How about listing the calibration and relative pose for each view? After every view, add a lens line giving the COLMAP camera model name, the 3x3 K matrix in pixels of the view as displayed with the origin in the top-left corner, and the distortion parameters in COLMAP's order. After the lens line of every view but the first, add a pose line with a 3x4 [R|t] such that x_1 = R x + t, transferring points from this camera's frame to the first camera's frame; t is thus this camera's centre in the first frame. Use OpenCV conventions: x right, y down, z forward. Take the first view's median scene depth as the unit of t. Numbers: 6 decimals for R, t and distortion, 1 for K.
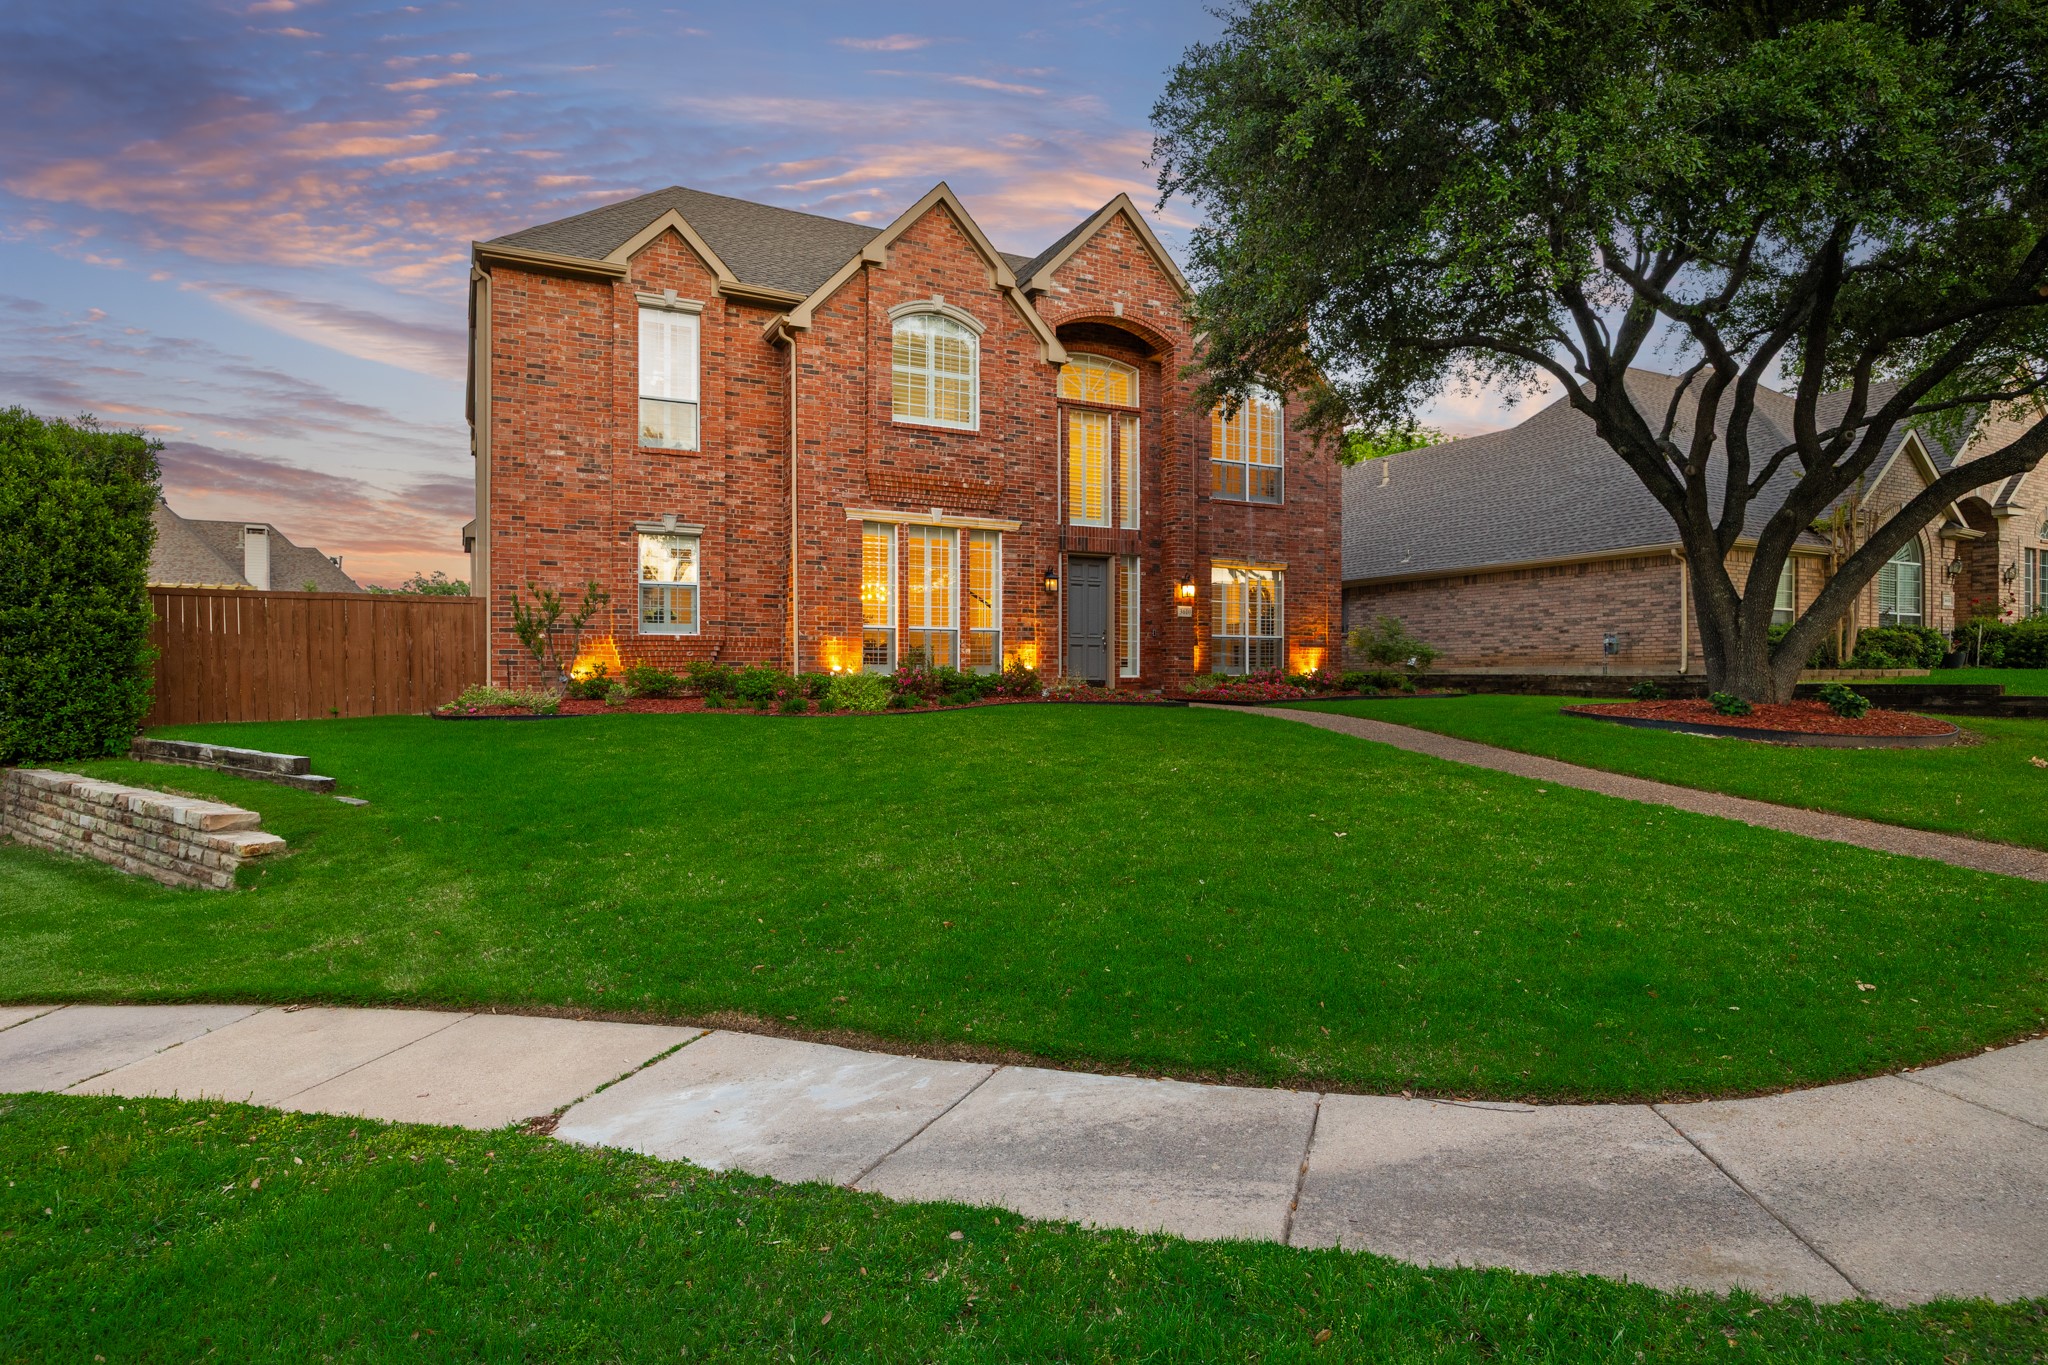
lens RADIAL K [[1179.8, 0, 1024.0], [0, 1179.8, 682.5], [0, 0, 1]] dist [-0.001306, -0.000091]
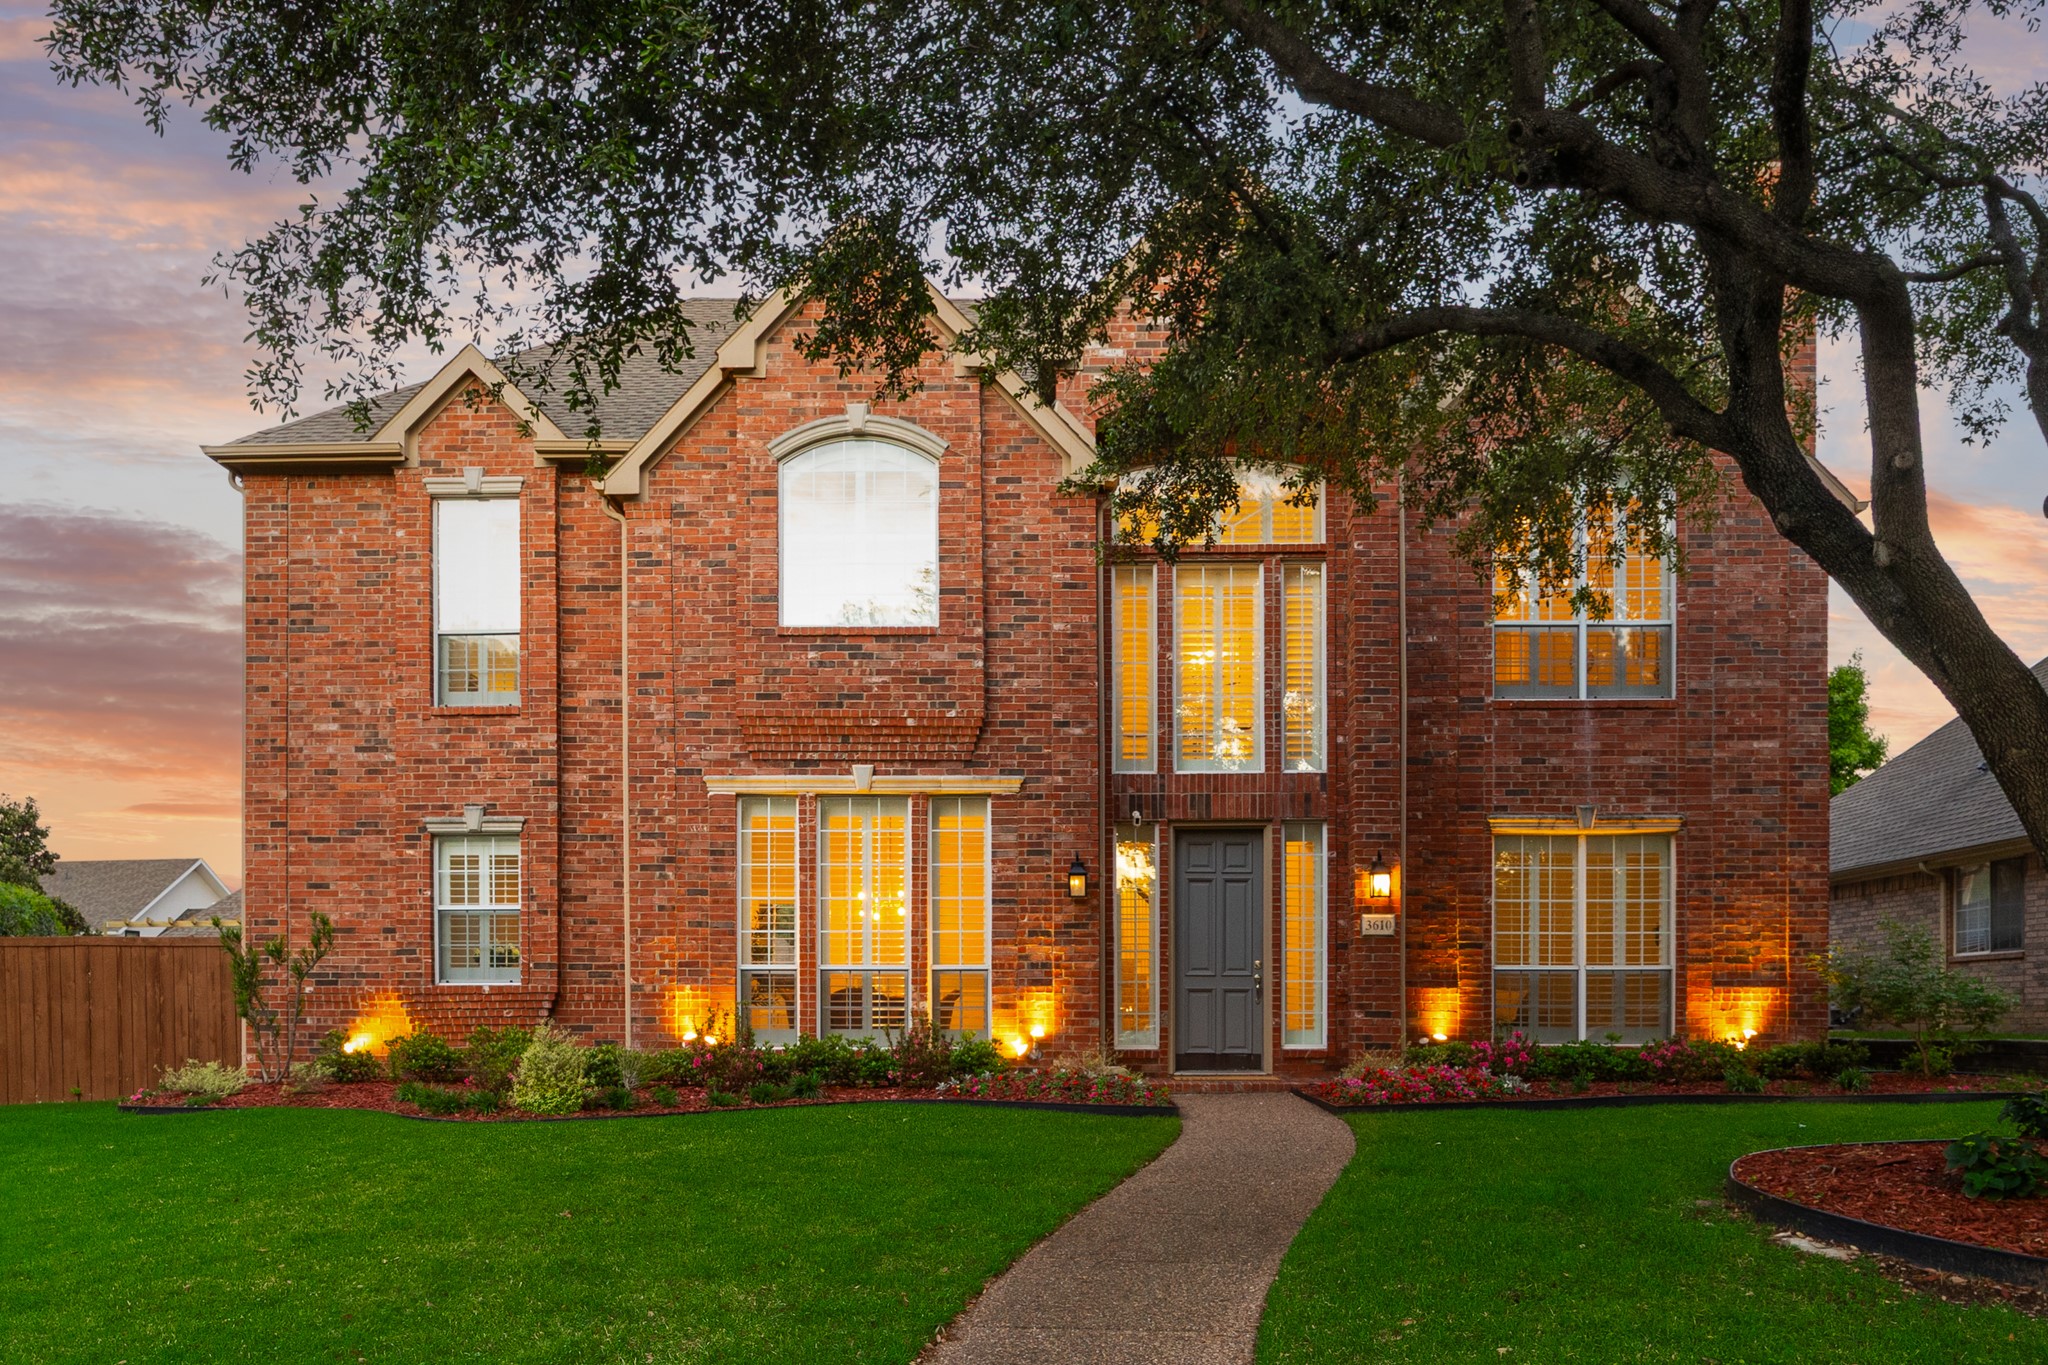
lens RADIAL K [[1840.8, 0, 1024.0], [0, 1840.8, 1032.3], [0, 0, 1]] dist [-0.003304, -0.003156]
pose [[0.860050, 0.004270, -0.510192, 0.480251], [-0.001304, 0.999980, 0.006170, -0.019901], [0.510209, -0.004641, 0.860038, 0.253879]]
